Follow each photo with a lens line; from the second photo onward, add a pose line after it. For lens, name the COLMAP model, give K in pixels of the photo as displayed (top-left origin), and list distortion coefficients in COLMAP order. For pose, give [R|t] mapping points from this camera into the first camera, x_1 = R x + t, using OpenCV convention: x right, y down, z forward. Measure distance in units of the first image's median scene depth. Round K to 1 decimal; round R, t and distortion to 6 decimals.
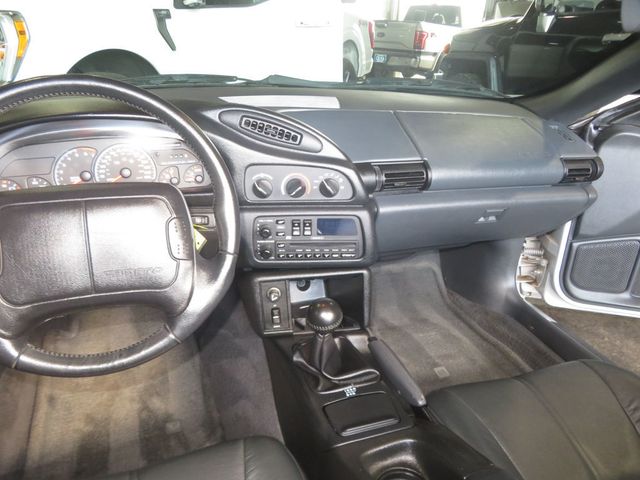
lens RADIAL K [[444.3, 0, 320.0], [0, 444.3, 240.0], [0, 0, 1]] dist [-0.020838, 0.009041]
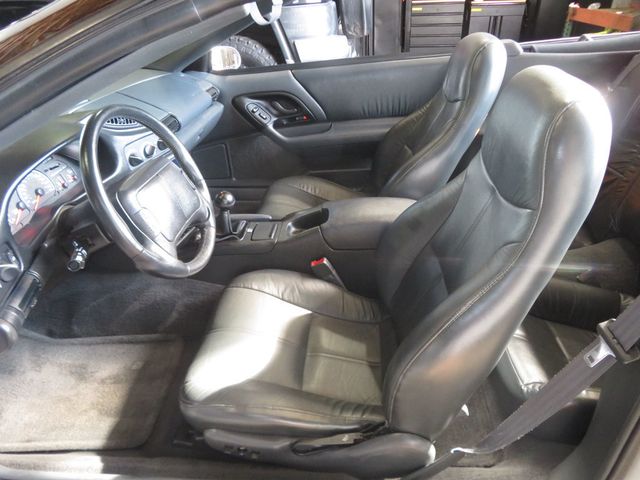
lens RADIAL K [[444.3, 0, 320.0], [0, 444.3, 240.0], [0, 0, 1]] dist [-0.020838, 0.009041]
pose [[0.415080, -0.507294, 0.755223, -1.067909], [0.419859, 0.843240, 0.335656, -0.114488], [-0.807110, 0.177763, 0.563004, -0.254309]]
